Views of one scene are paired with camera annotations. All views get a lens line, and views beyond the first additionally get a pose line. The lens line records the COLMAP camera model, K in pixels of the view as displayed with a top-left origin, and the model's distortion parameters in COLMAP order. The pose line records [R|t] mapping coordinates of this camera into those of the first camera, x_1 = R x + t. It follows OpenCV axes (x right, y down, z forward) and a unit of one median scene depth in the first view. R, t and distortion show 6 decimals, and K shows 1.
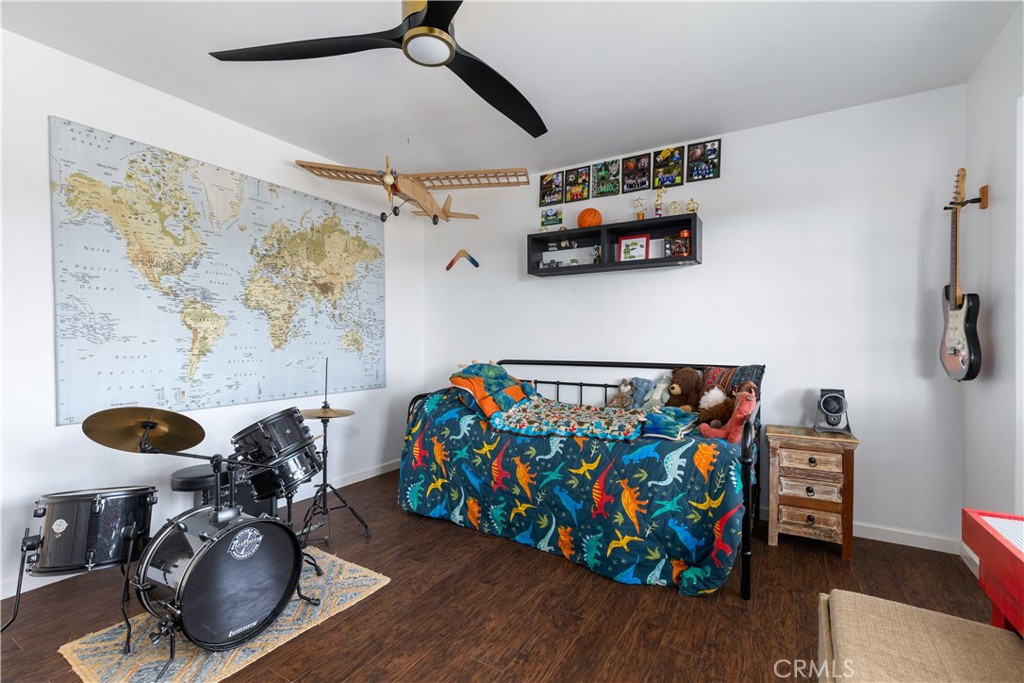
lens RADIAL K [[459.9, 0, 508.5], [0, 459.9, 342.1], [0, 0, 1]] dist [-0.001589, -0.000962]
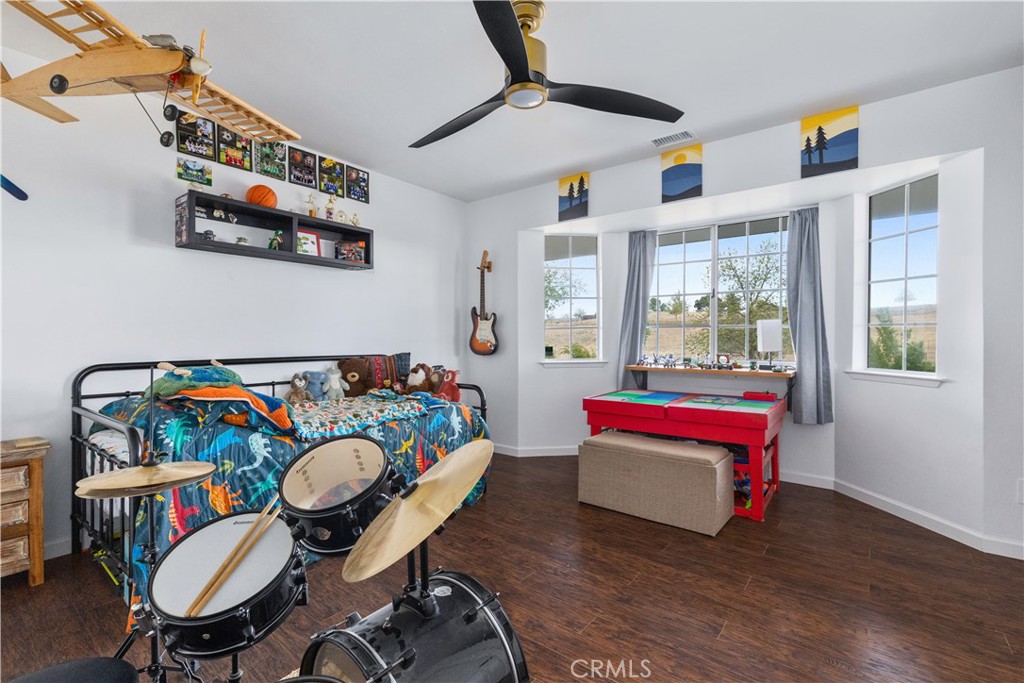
lens RADIAL K [[459.9, 0, 508.5], [0, 459.9, 342.1], [0, 0, 1]] dist [-0.001589, -0.000962]
pose [[0.120035, -0.009761, 0.992722, -0.678585], [0.001141, 0.999952, 0.009694, 0.003500], [-0.992769, -0.000031, 0.120041, 0.441677]]
